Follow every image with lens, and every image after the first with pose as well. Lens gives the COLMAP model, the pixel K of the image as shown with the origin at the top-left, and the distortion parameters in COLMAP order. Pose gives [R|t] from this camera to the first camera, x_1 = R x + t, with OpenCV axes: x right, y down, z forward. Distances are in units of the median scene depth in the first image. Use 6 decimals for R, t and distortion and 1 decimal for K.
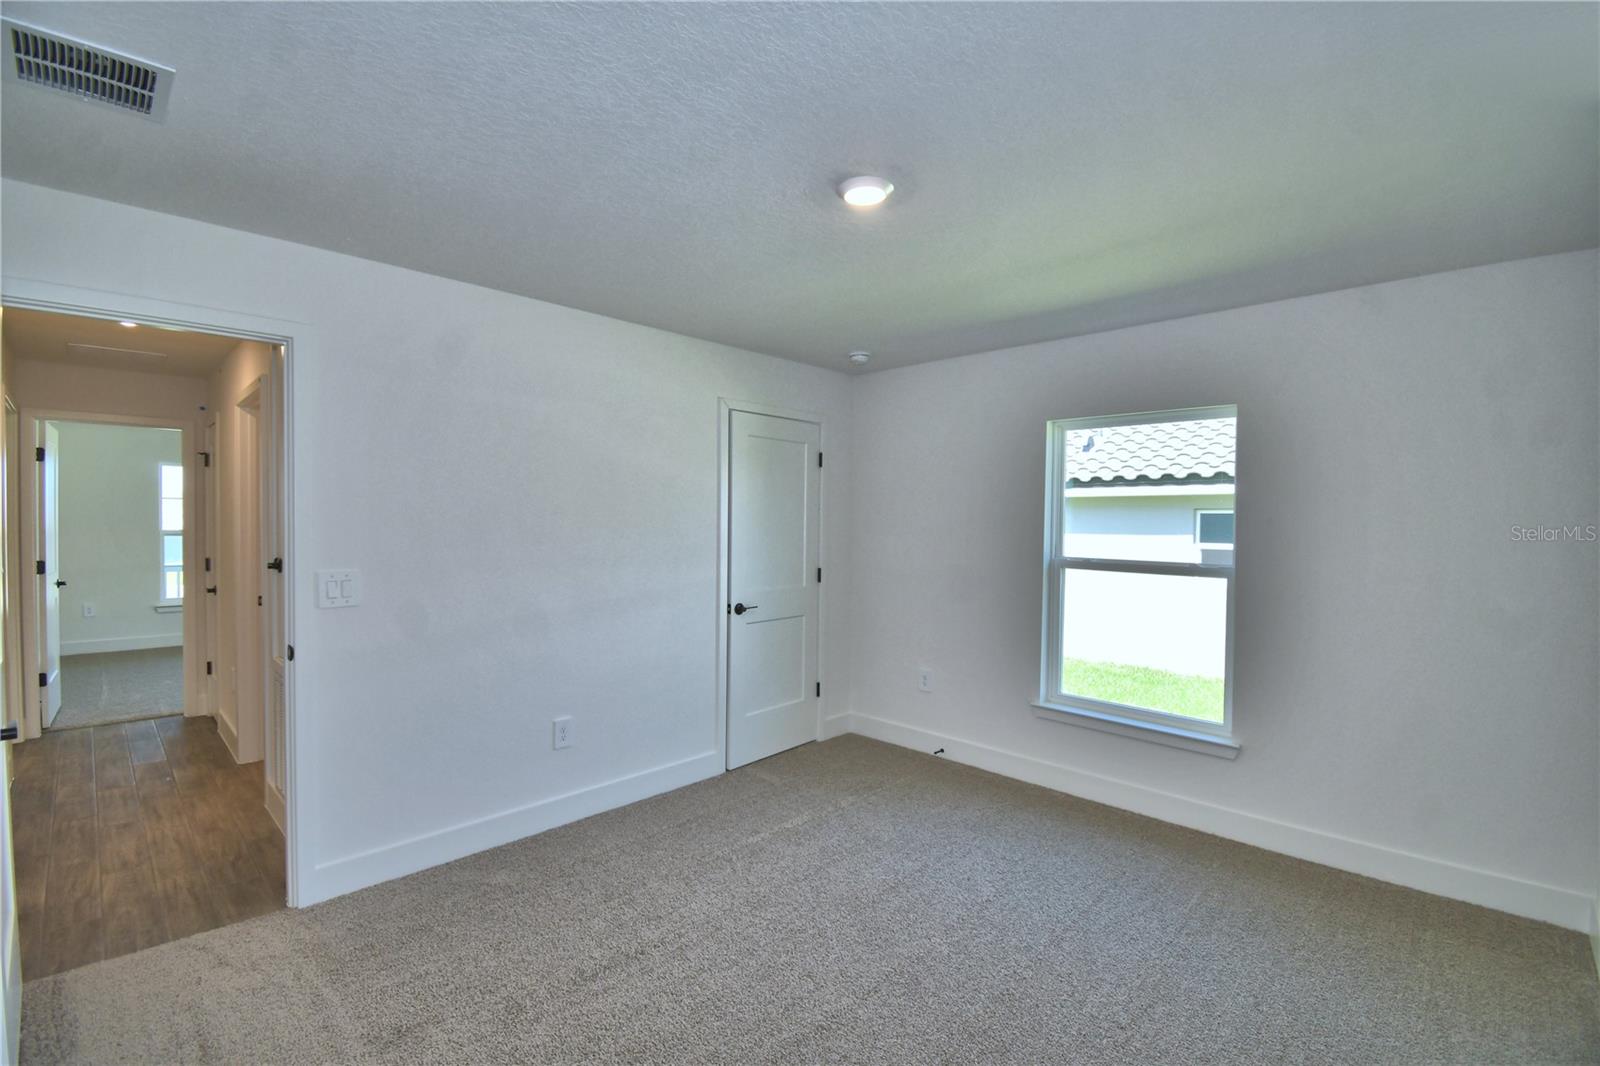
lens RADIAL K [[731.3, 0, 800.0], [0, 731.3, 533.0], [0, 0, 1]] dist [0.016264, -0.024667]
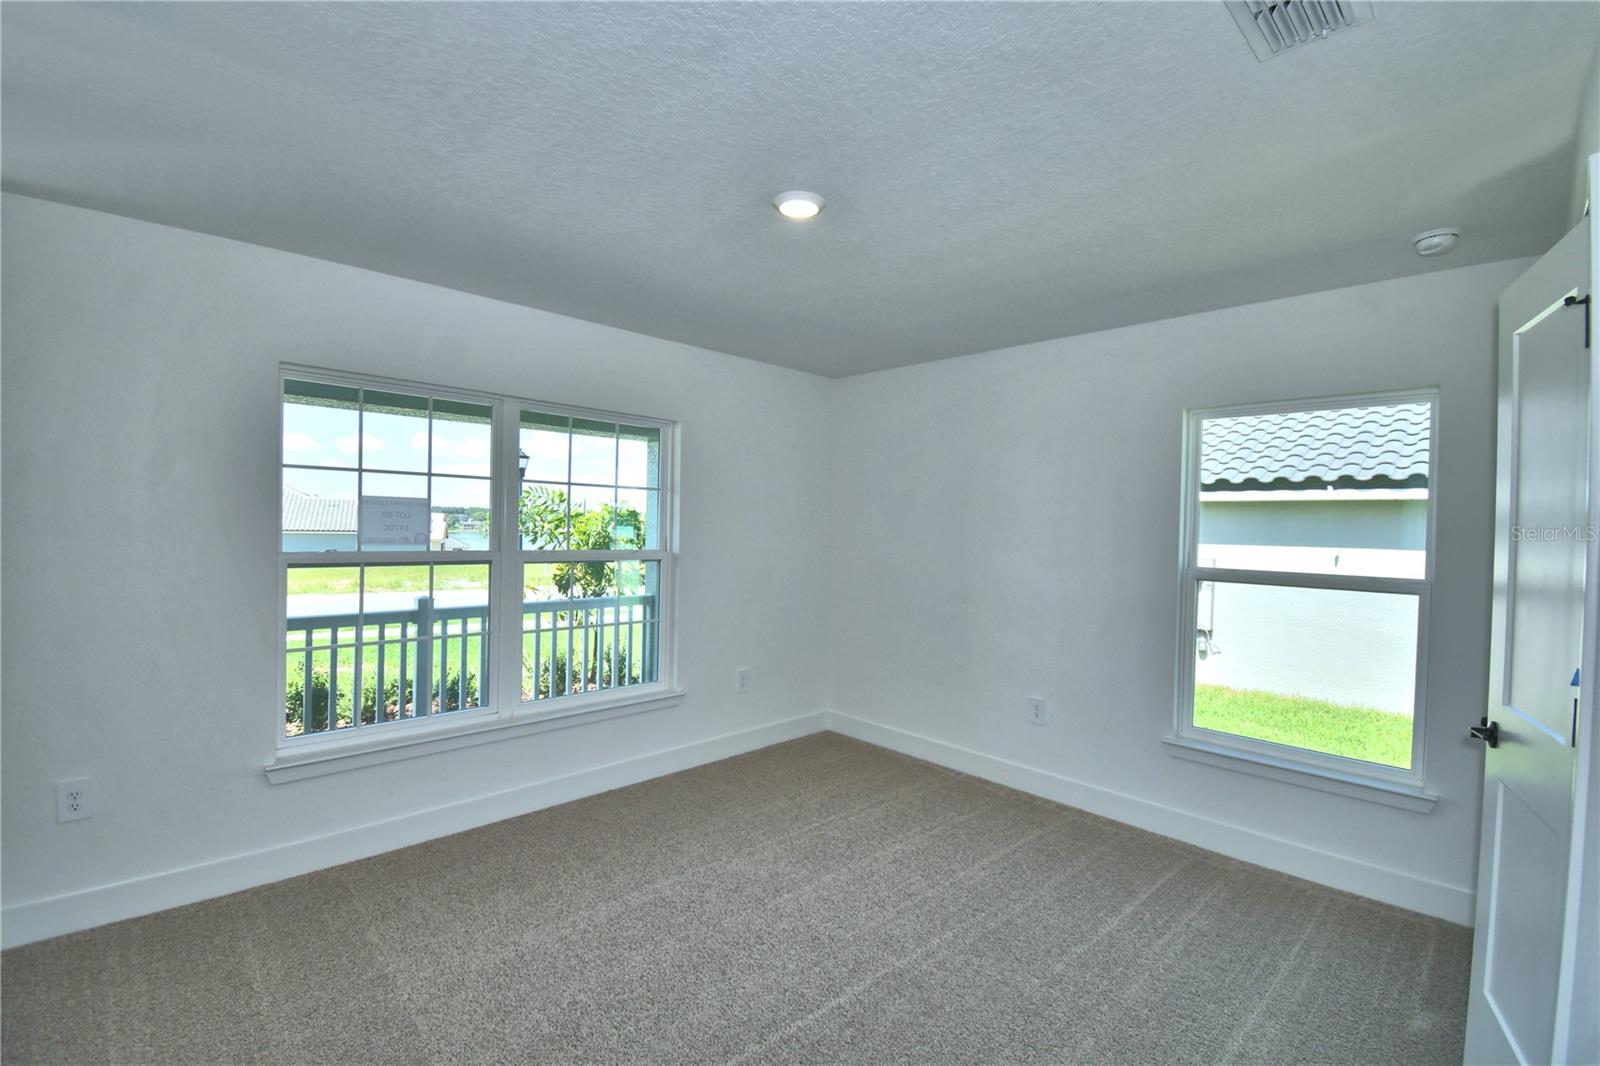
lens RADIAL K [[731.3, 0, 800.0], [0, 731.3, 533.0], [0, 0, 1]] dist [0.016264, -0.024667]
pose [[0.999699, 0.013824, 0.020292, -0.131622], [-0.013785, 0.999903, -0.002026, -0.002749], [-0.020318, 0.001745, 0.999792, 0.142748]]
